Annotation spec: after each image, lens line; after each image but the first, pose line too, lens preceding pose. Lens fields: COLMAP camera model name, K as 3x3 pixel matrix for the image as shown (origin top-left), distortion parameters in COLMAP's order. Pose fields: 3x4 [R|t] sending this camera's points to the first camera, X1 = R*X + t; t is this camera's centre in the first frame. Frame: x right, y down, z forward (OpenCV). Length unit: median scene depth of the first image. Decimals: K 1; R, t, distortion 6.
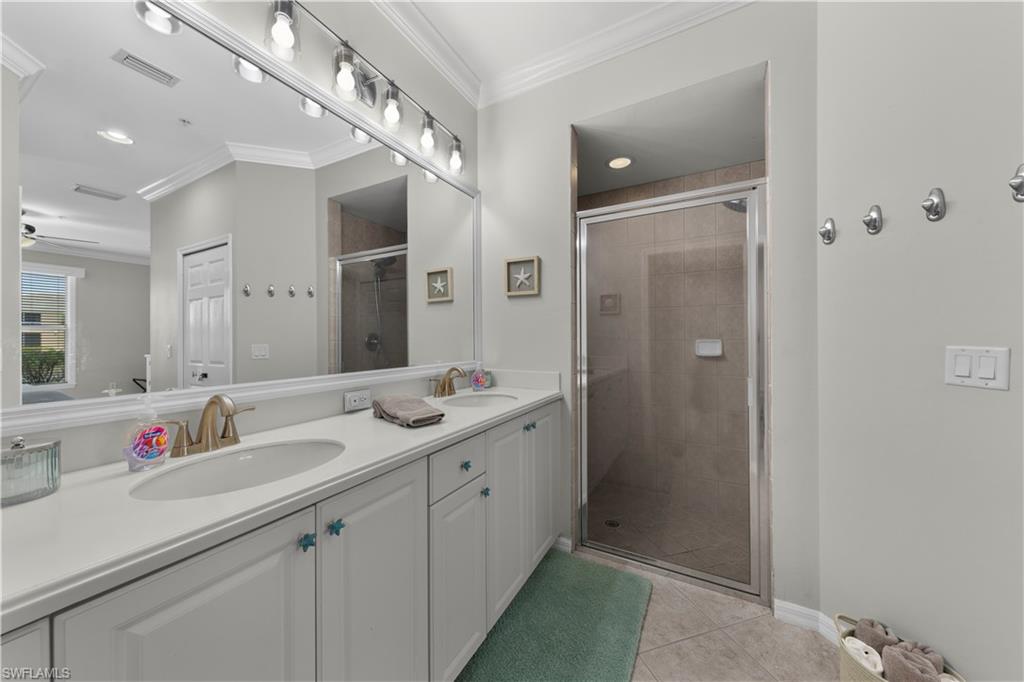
lens RADIAL K [[349.7, 0, 509.2], [0, 349.7, 336.6], [0, 0, 1]] dist [0.005054, -0.000107]
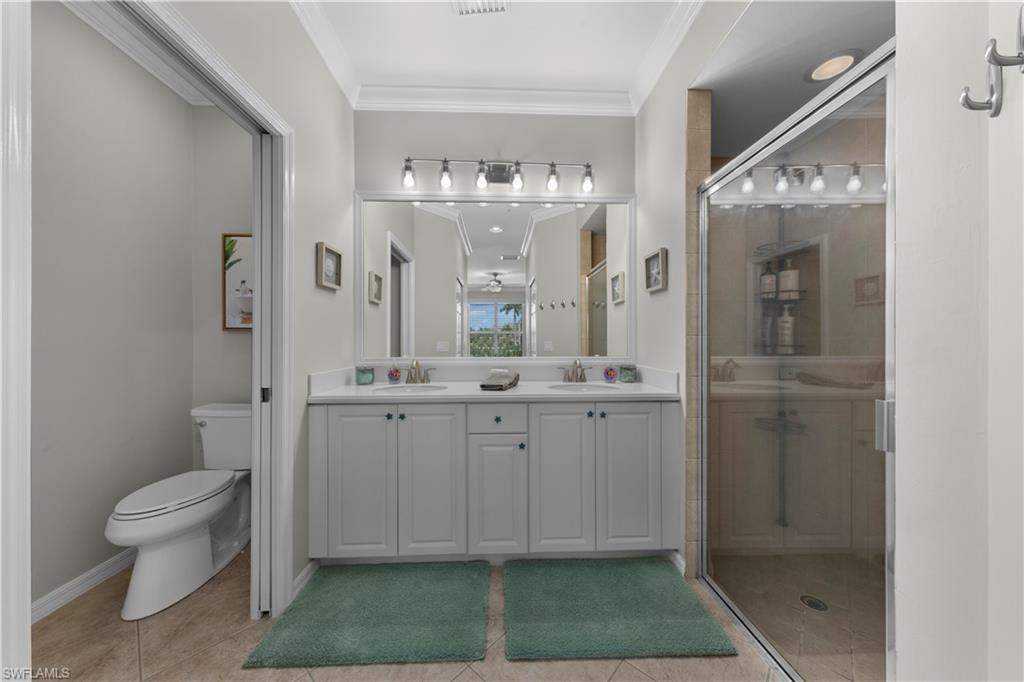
lens RADIAL K [[349.7, 0, 512.2], [0, 349.7, 340.8], [0, 0, 1]] dist [0.005054, -0.000107]
pose [[0.524053, 0.001145, -0.851685, 0.645748], [0.002615, 0.999992, 0.002954, 0.016514], [0.851682, -0.003775, 0.524046, 0.149493]]
